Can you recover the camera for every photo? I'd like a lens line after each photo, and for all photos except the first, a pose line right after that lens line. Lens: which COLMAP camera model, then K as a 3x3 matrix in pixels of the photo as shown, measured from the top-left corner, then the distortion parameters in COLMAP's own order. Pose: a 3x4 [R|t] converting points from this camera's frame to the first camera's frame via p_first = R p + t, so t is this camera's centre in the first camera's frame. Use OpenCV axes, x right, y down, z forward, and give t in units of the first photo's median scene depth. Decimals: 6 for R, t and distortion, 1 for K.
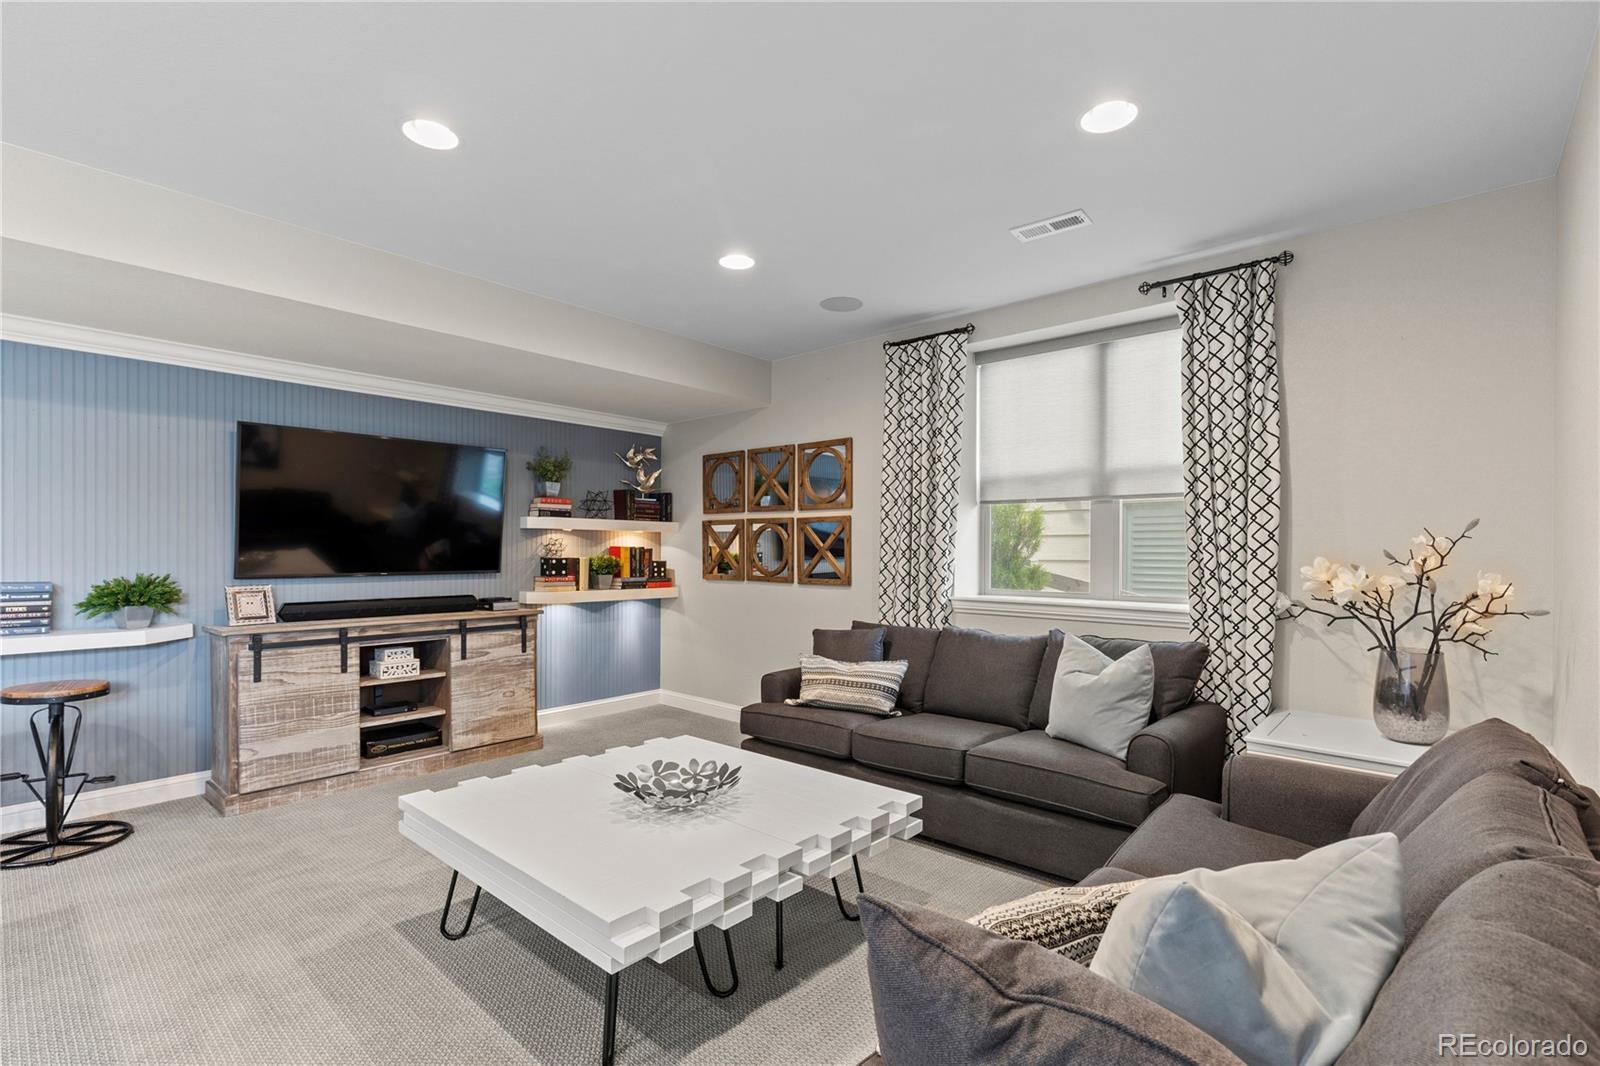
lens RADIAL K [[736.9, 0, 805.9], [0, 736.9, 553.5], [0, 0, 1]] dist [0.000523, -0.000150]
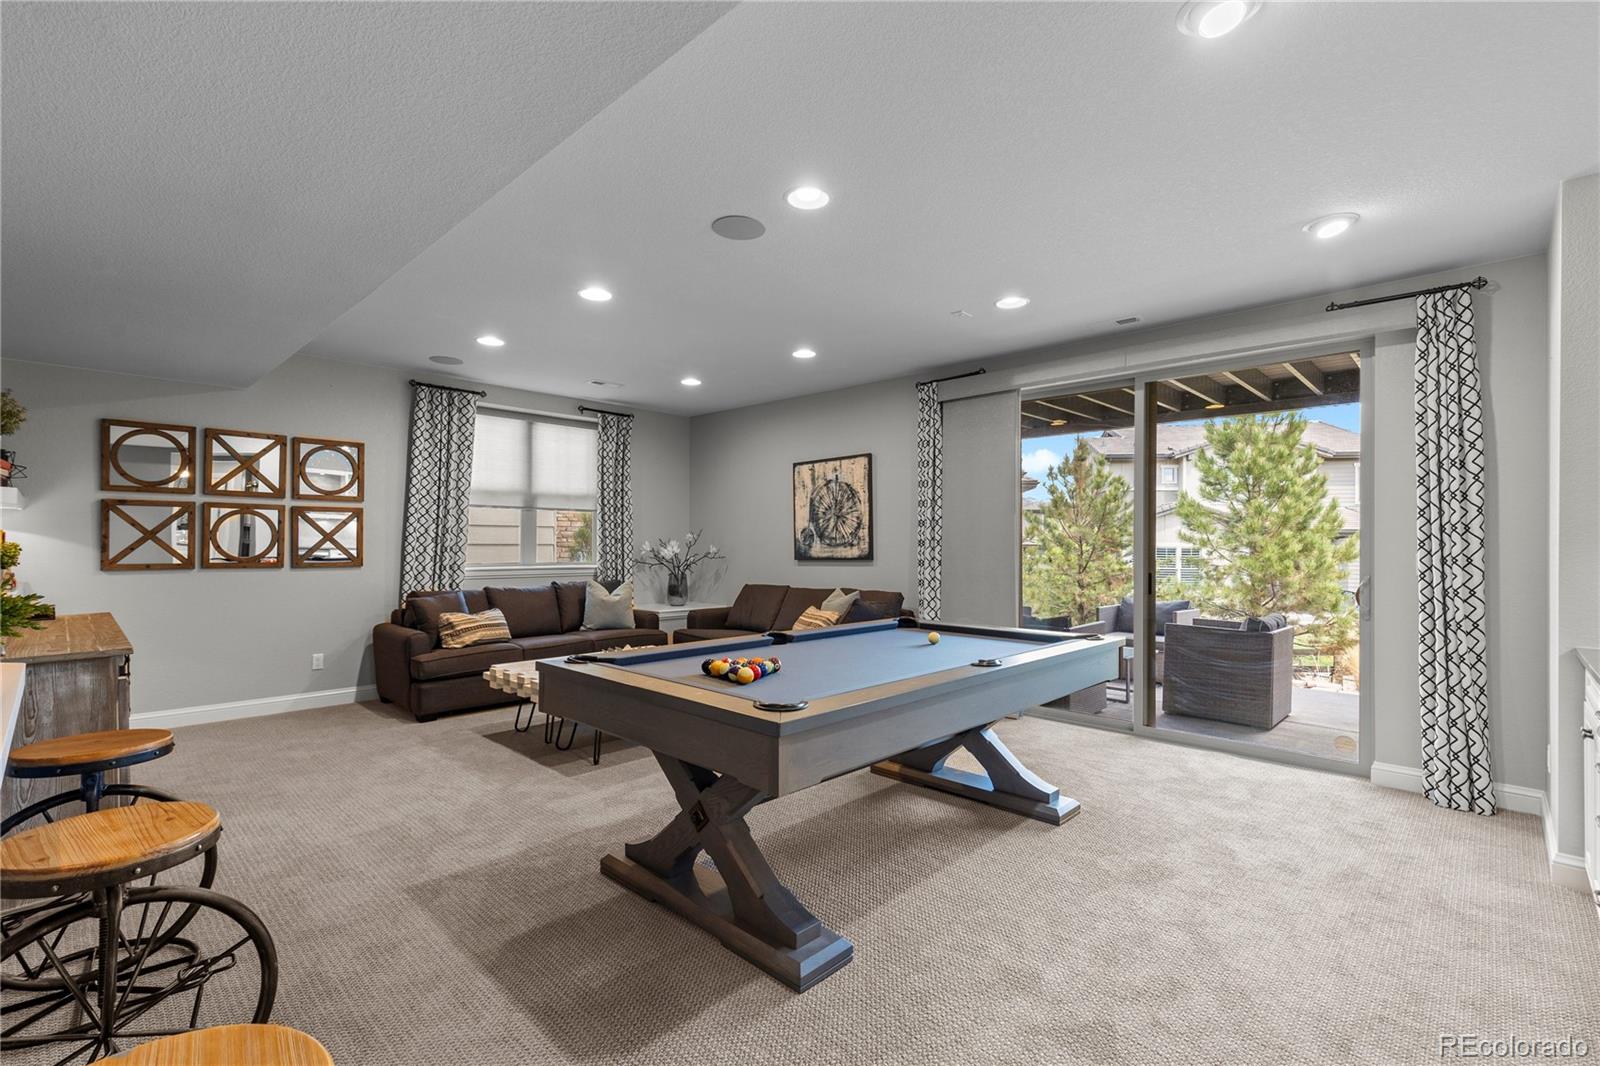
lens RADIAL K [[736.9, 0, 805.9], [0, 736.9, 553.5], [0, 0, 1]] dist [0.000523, -0.000150]
pose [[0.015750, -0.015486, 0.999756, -1.356785], [0.002844, 0.999877, 0.015443, 0.007661], [-0.999872, 0.002600, 0.015792, 0.306461]]
